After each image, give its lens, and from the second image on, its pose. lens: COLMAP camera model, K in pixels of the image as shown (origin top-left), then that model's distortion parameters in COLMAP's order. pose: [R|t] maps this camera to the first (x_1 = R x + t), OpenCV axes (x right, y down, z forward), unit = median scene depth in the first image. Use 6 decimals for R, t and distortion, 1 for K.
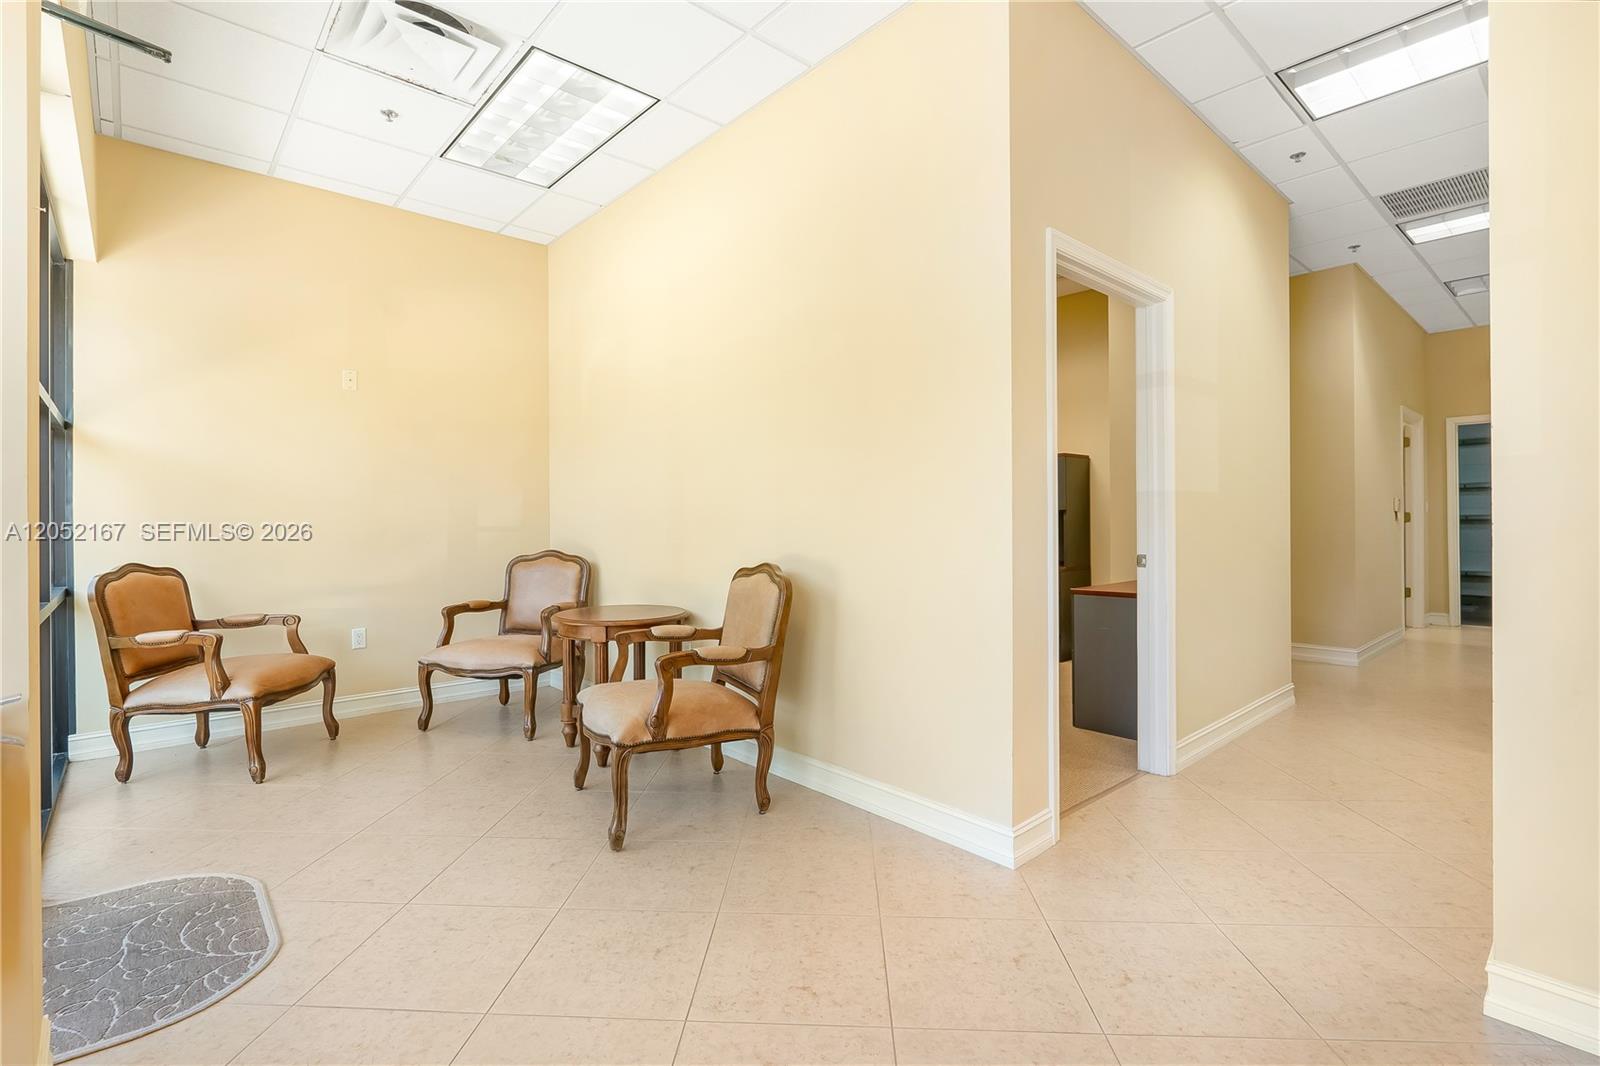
lens RADIAL K [[746.8, 0, 789.6], [0, 746.8, 525.7], [0, 0, 1]] dist [-0.003123, 0.000572]
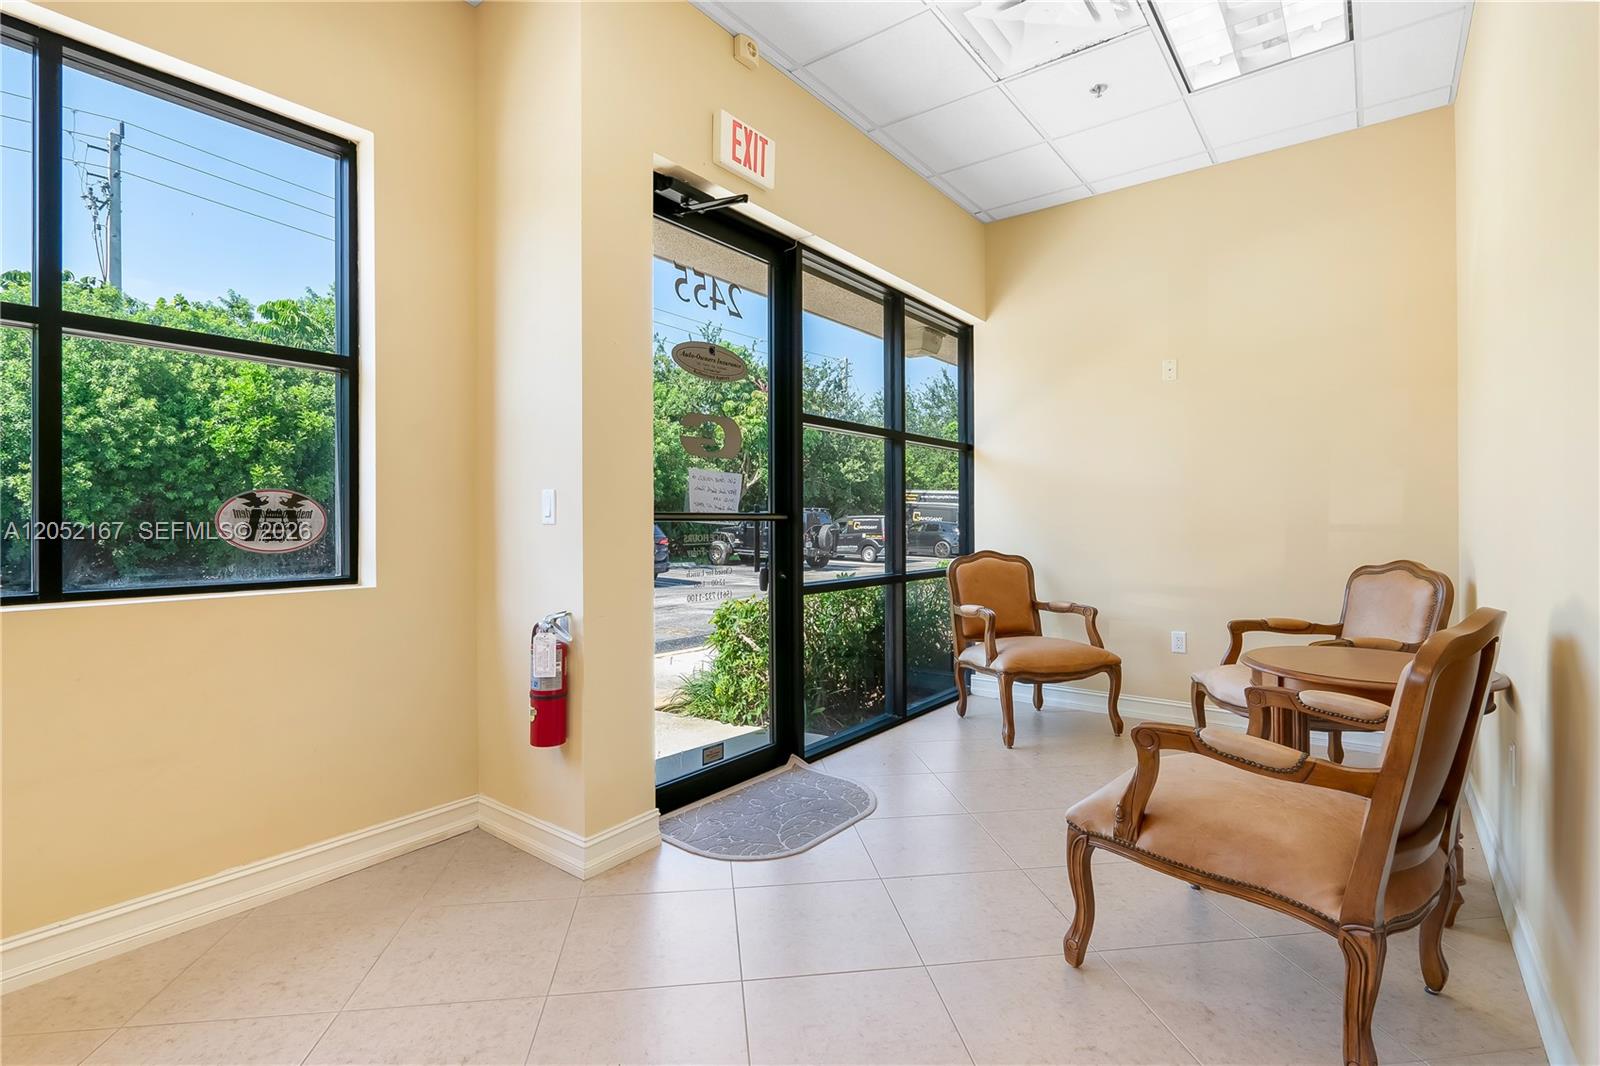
lens RADIAL K [[746.8, 0, 795.0], [0, 746.8, 527.0], [0, 0, 1]] dist [-0.003123, 0.000572]
pose [[0.188530, 0.013776, -0.981971, 0.294477], [-0.003964, 0.999904, 0.013266, -0.005495], [0.982059, 0.001392, 0.188567, 0.394811]]
